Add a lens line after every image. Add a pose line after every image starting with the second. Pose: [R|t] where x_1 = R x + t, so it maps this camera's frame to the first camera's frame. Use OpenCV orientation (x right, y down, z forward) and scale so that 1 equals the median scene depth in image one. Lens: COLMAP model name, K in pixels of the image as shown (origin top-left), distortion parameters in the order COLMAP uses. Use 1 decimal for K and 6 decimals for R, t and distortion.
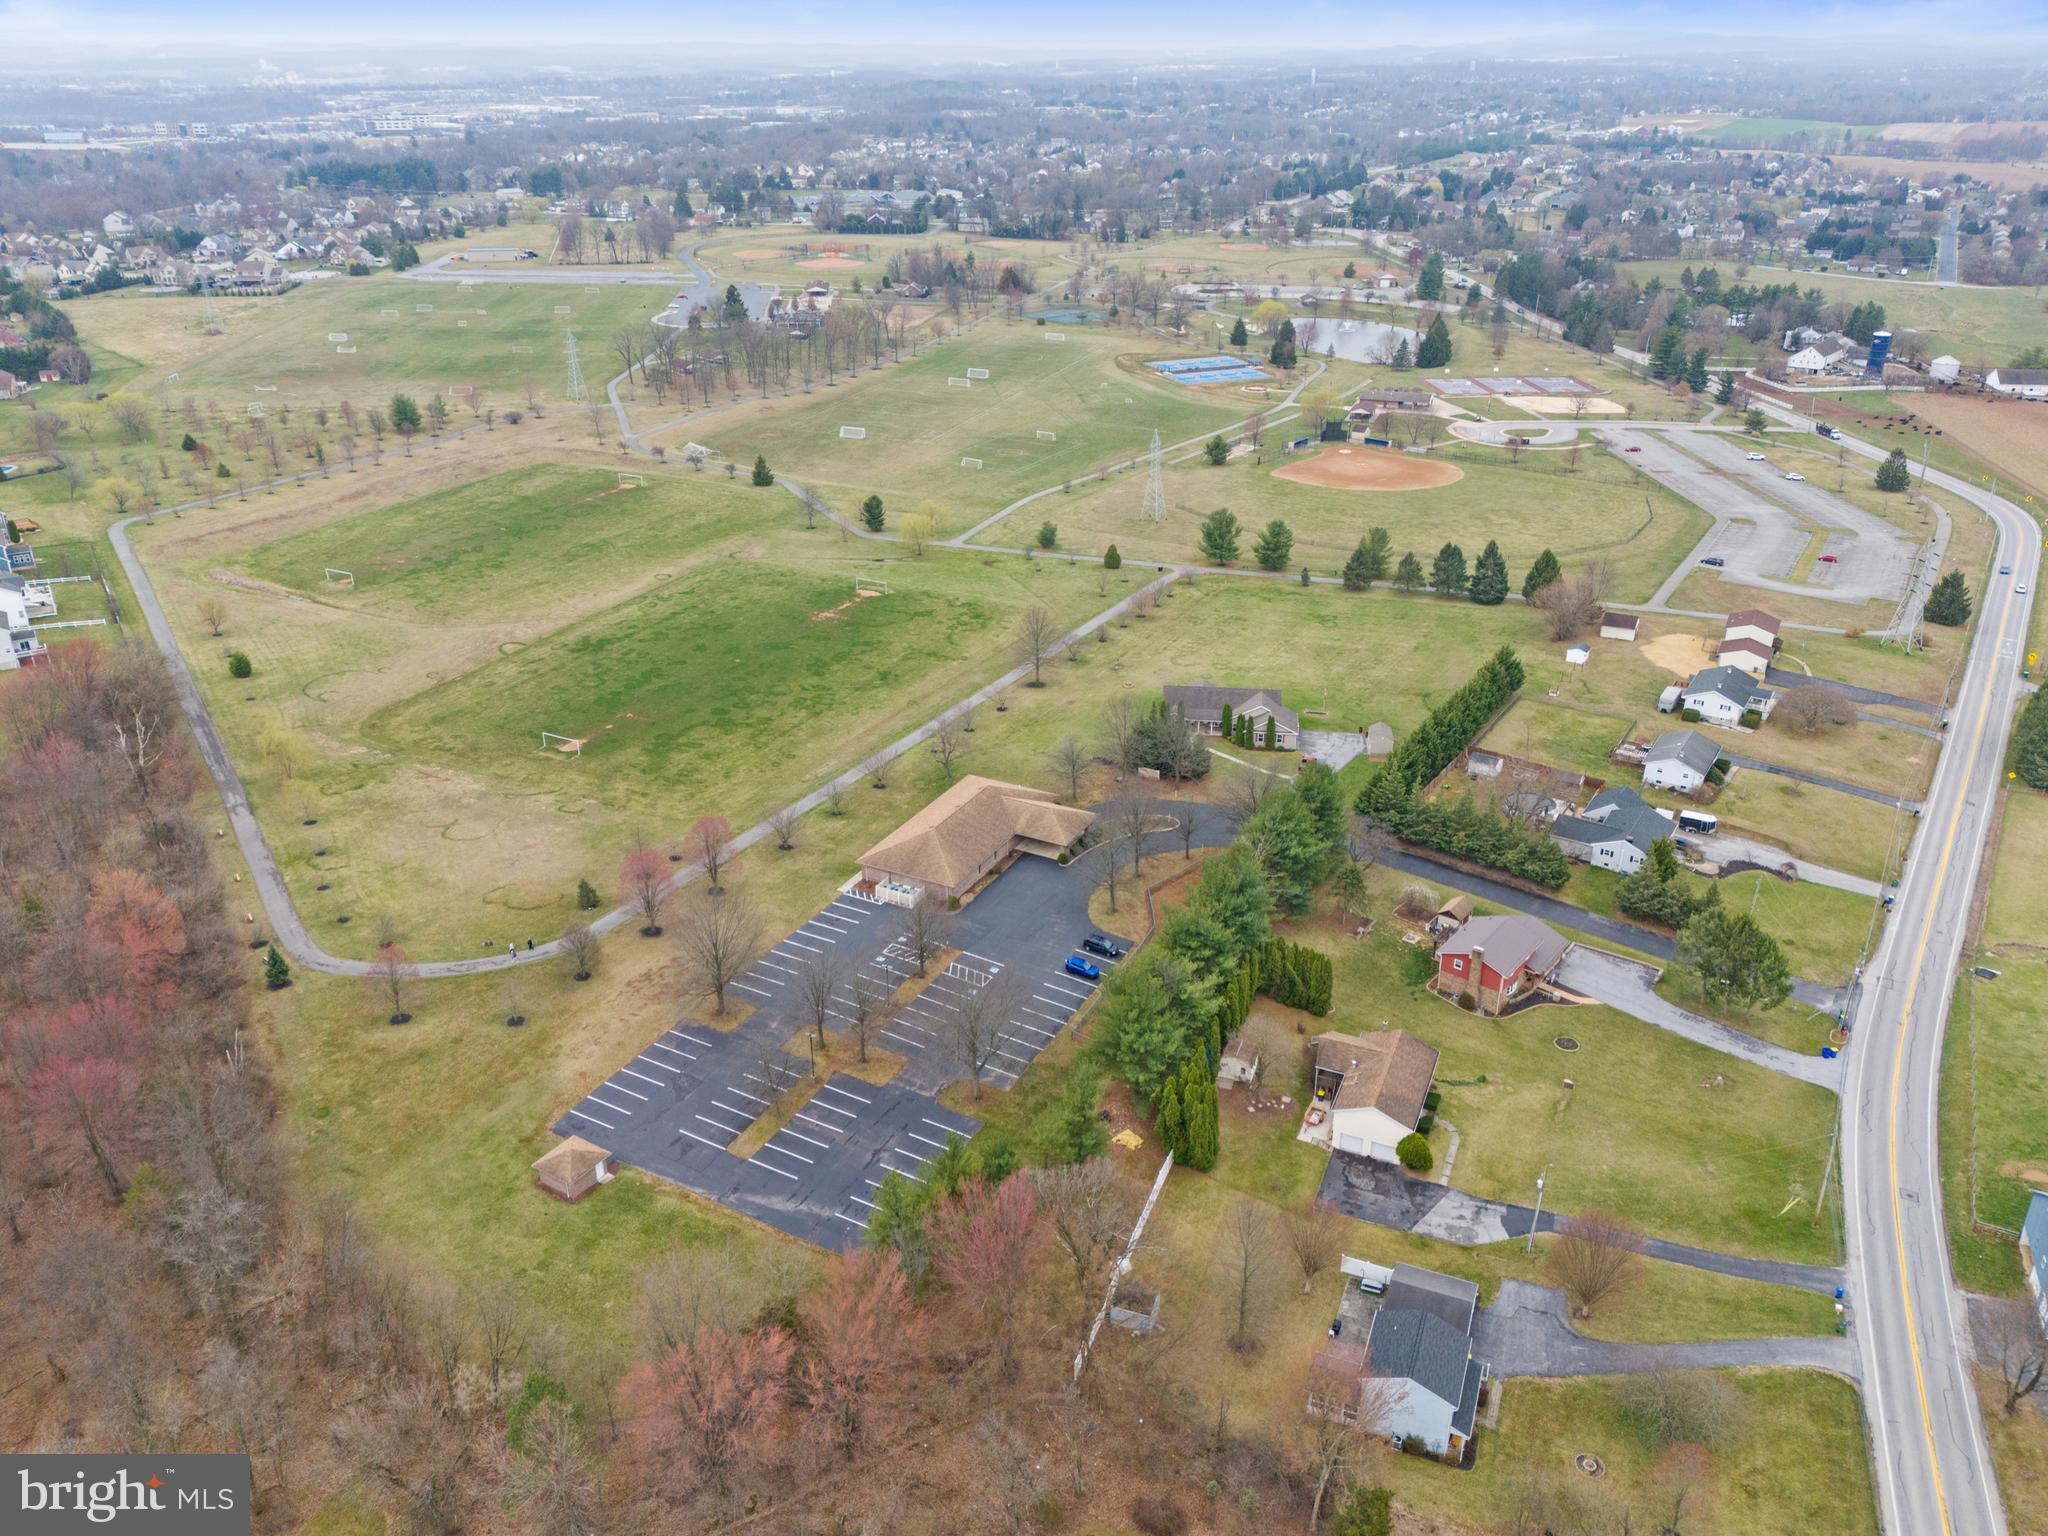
lens RADIAL K [[1491.1, 0, 1024.0], [0, 1491.1, 768.0], [0, 0, 1]] dist [0.071146, -0.054932]
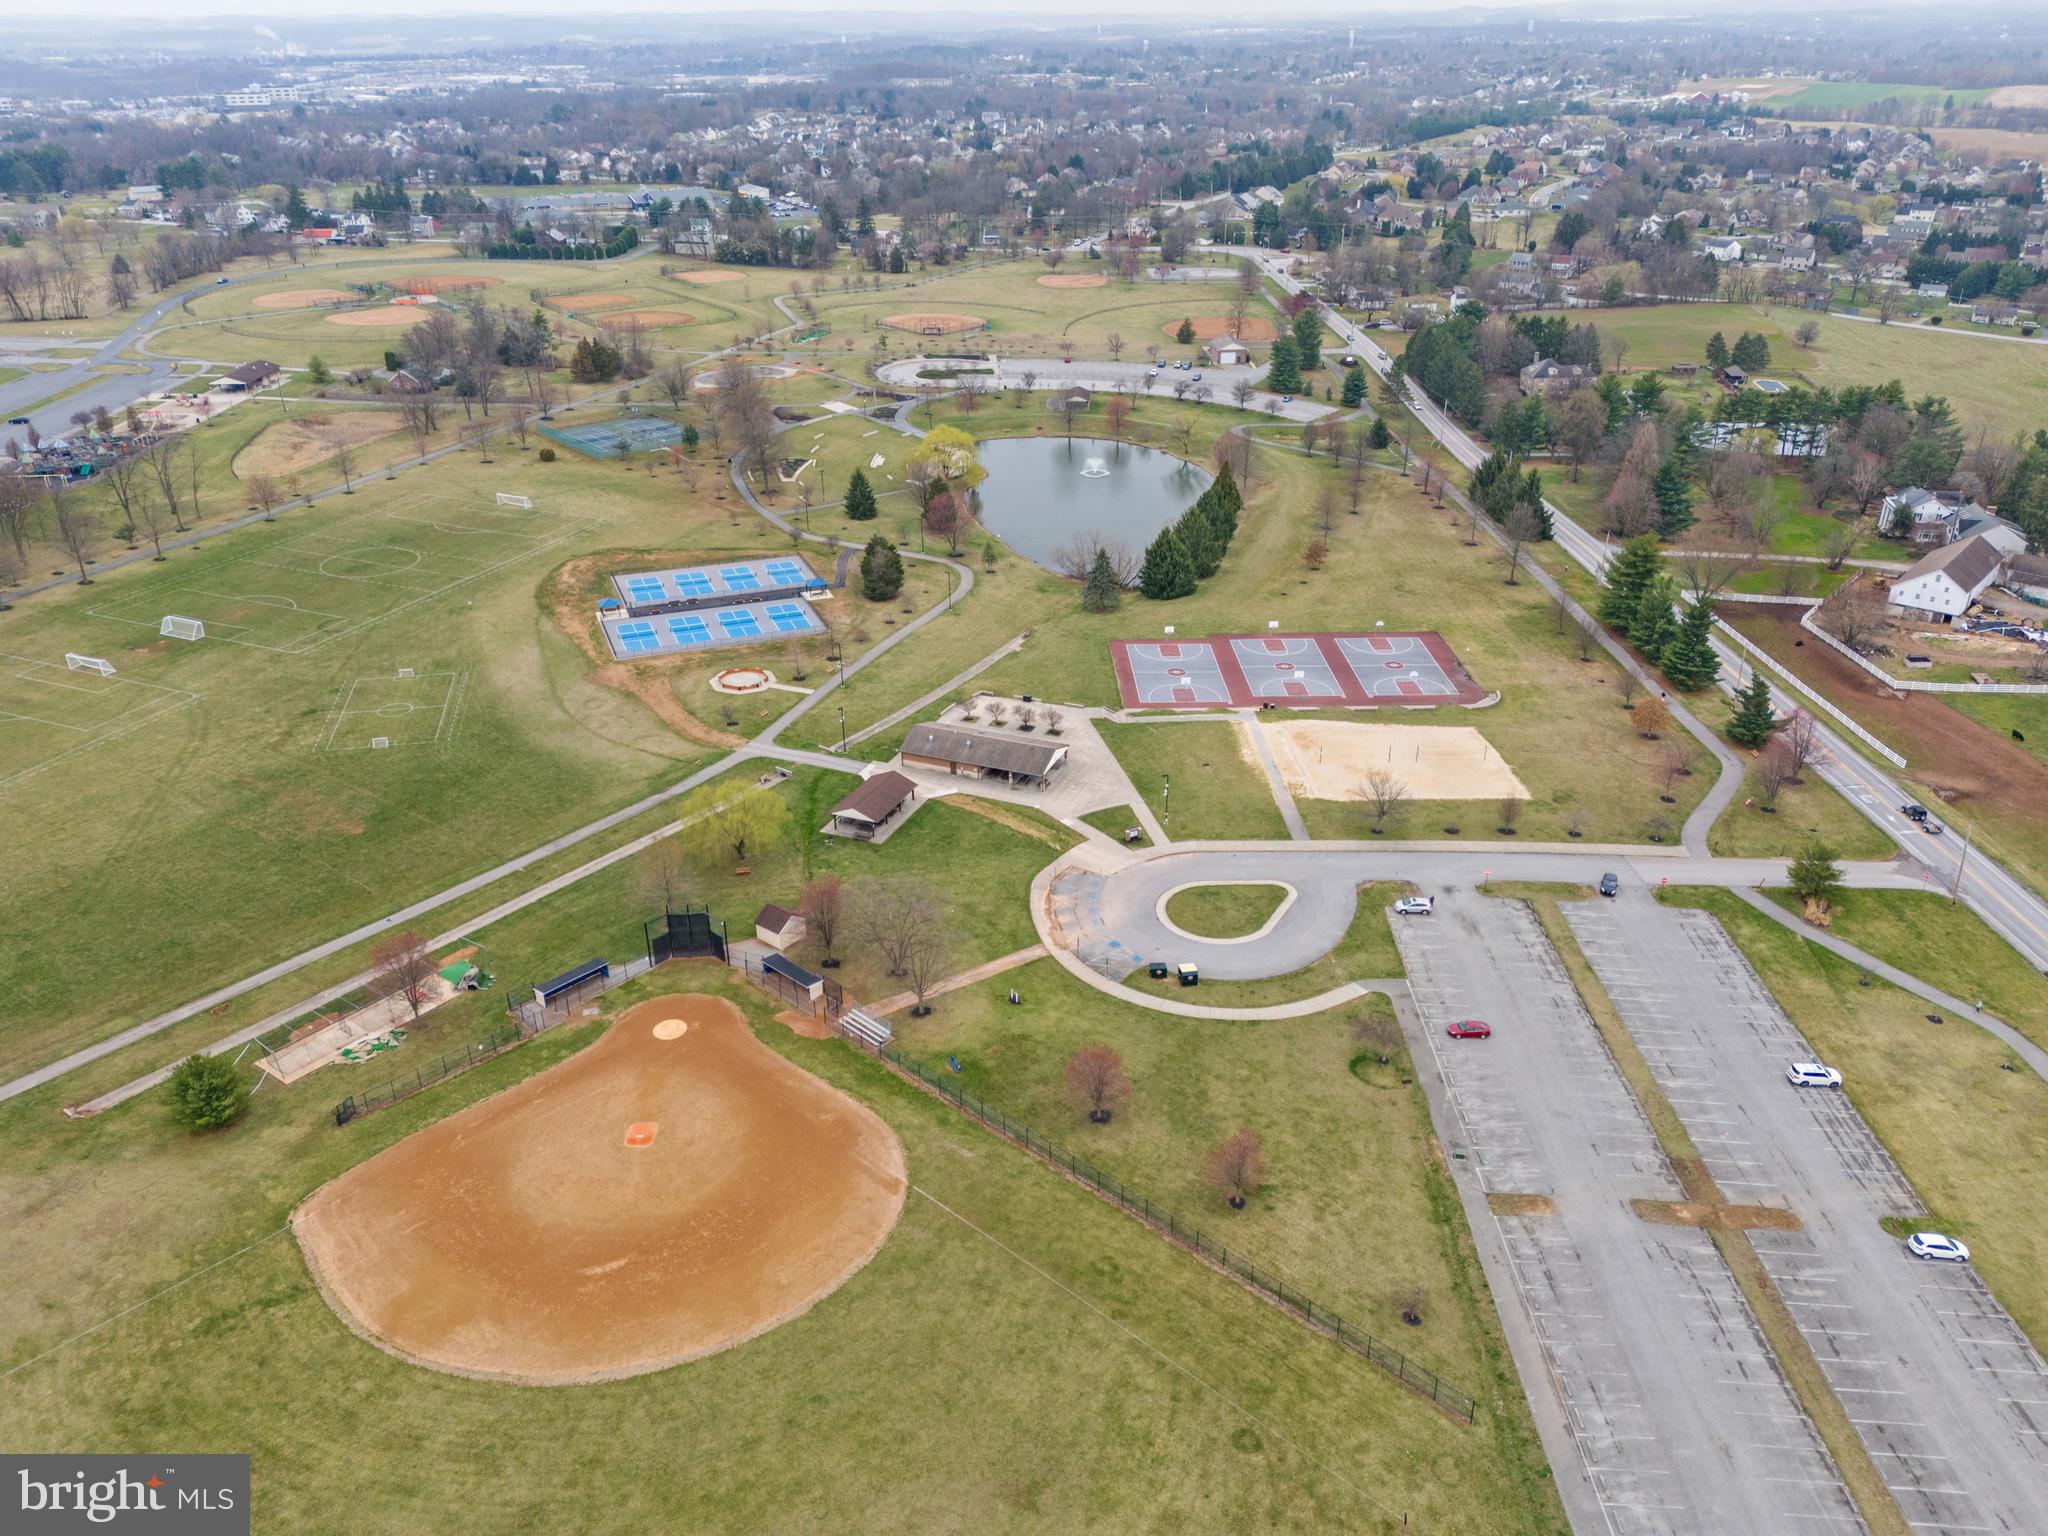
lens RADIAL K [[1491.1, 0, 1024.0], [0, 1491.1, 768.0], [0, 0, 1]] dist [0.071146, -0.054932]
pose [[0.999322, 0.009941, -0.035446, 0.142034], [-0.009304, 0.999793, 0.018100, -0.128329], [0.035619, -0.017758, 0.999208, 0.292848]]
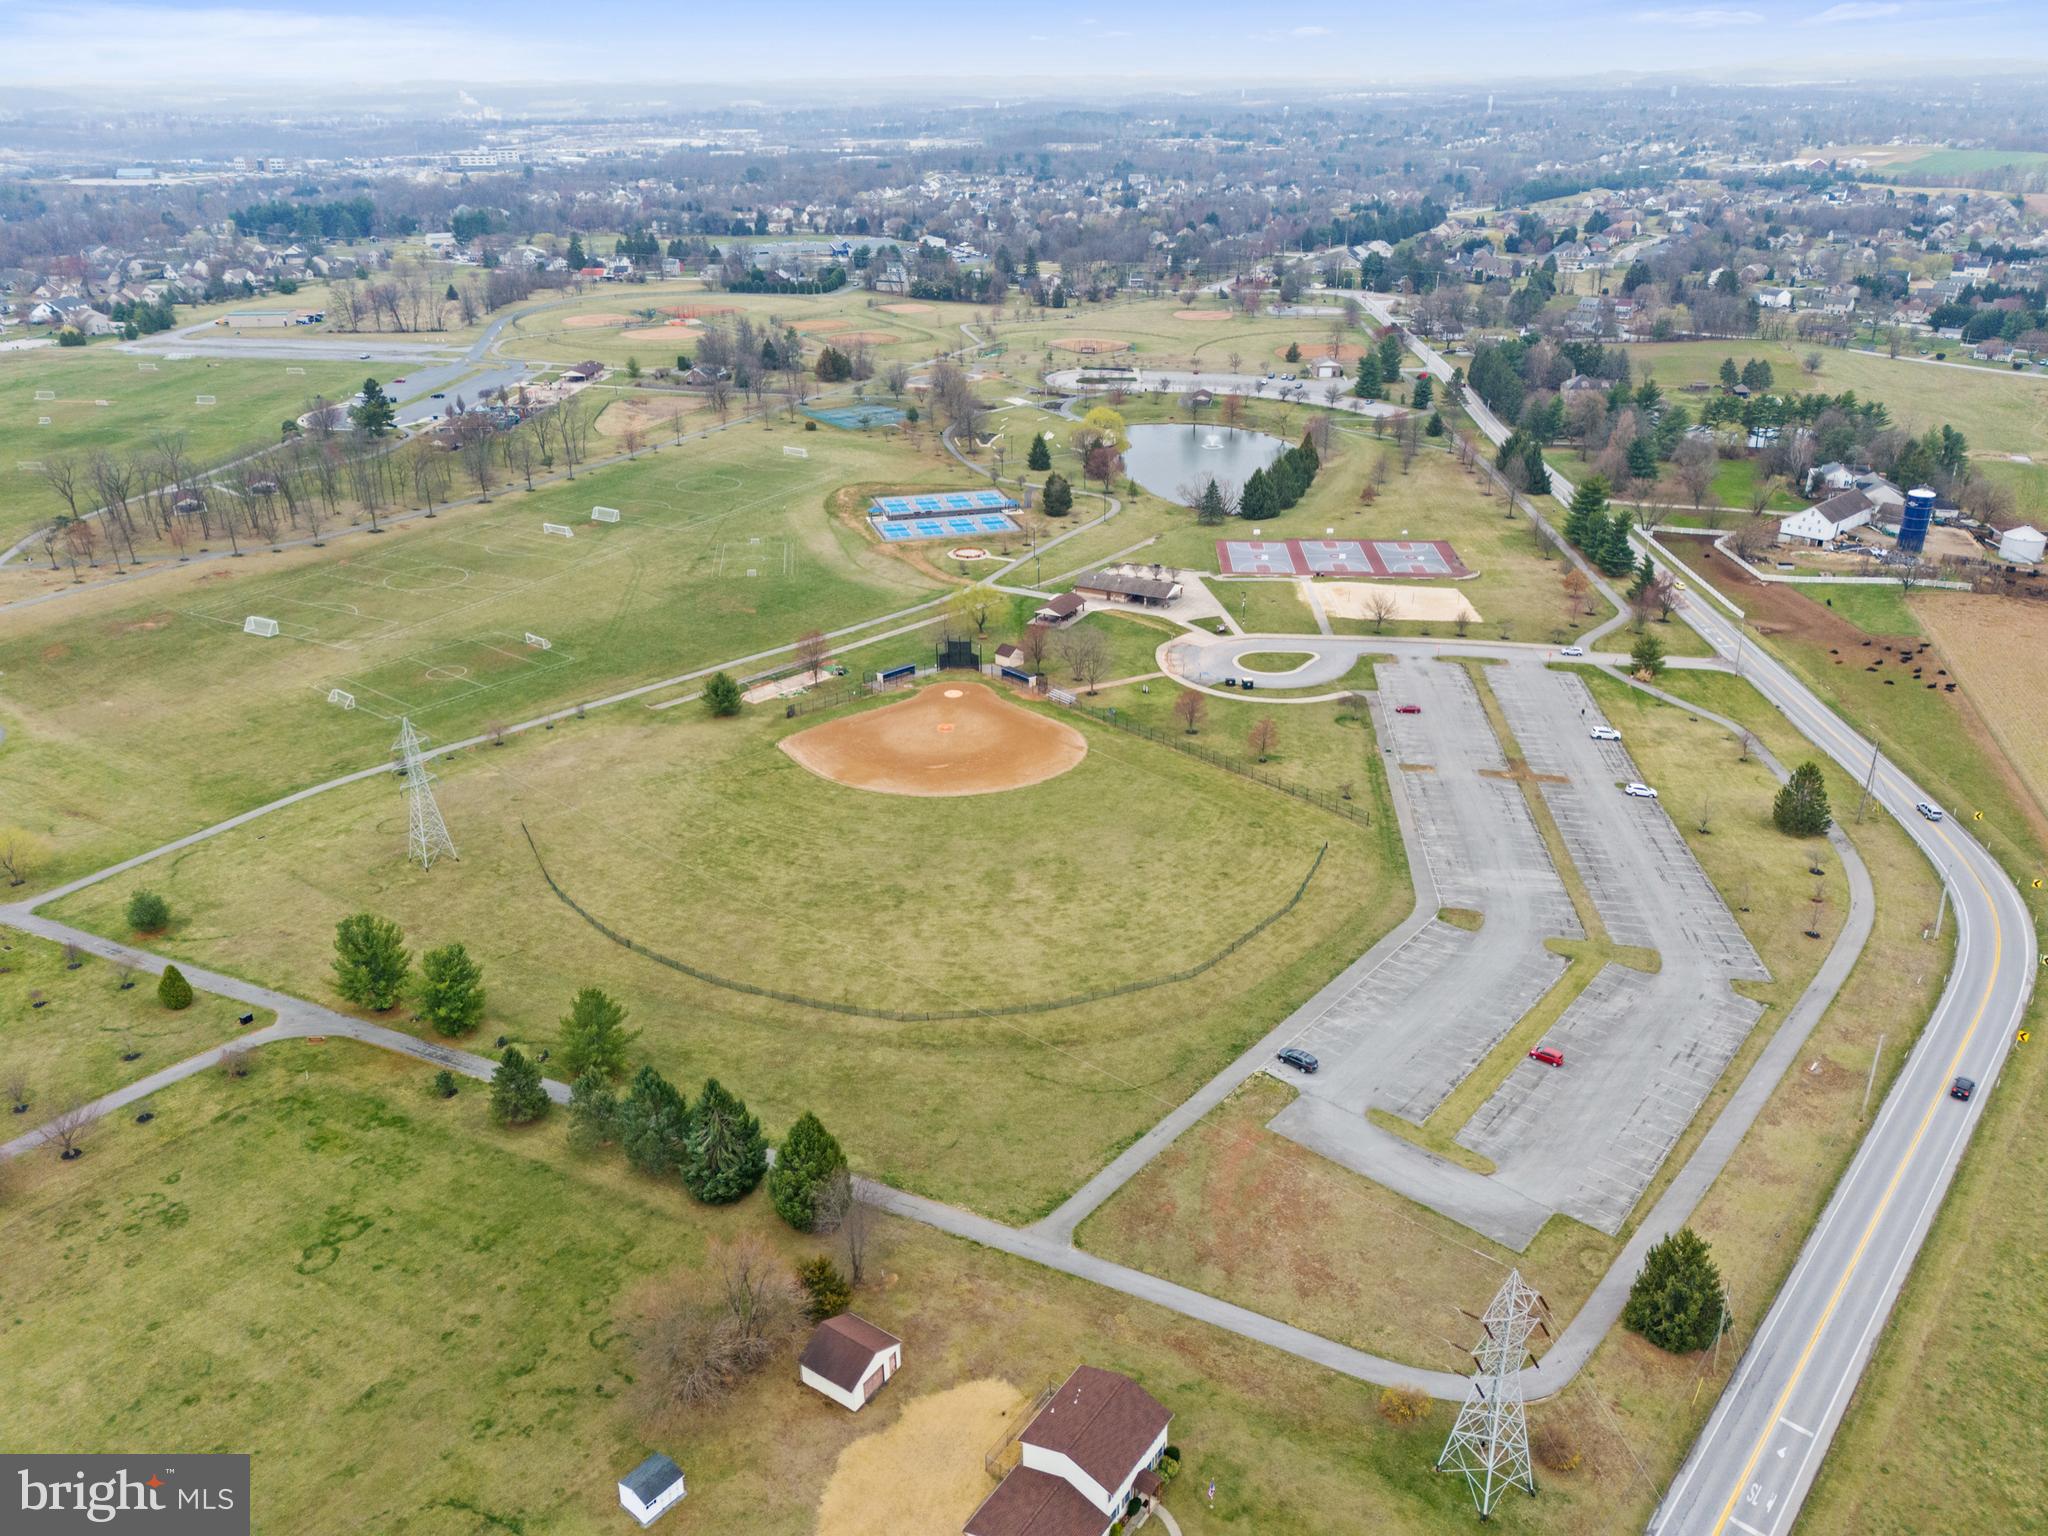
lens RADIAL K [[1458.7, 0, 1016.5], [0, 1458.7, 802.5], [0, 0, 1]] dist [0.070062, -0.053653]
pose [[0.991652, 0.051690, -0.118126, 0.144969], [-0.050434, 0.998635, 0.013605, -0.079225], [0.118668, -0.007534, 0.992905, 0.171592]]
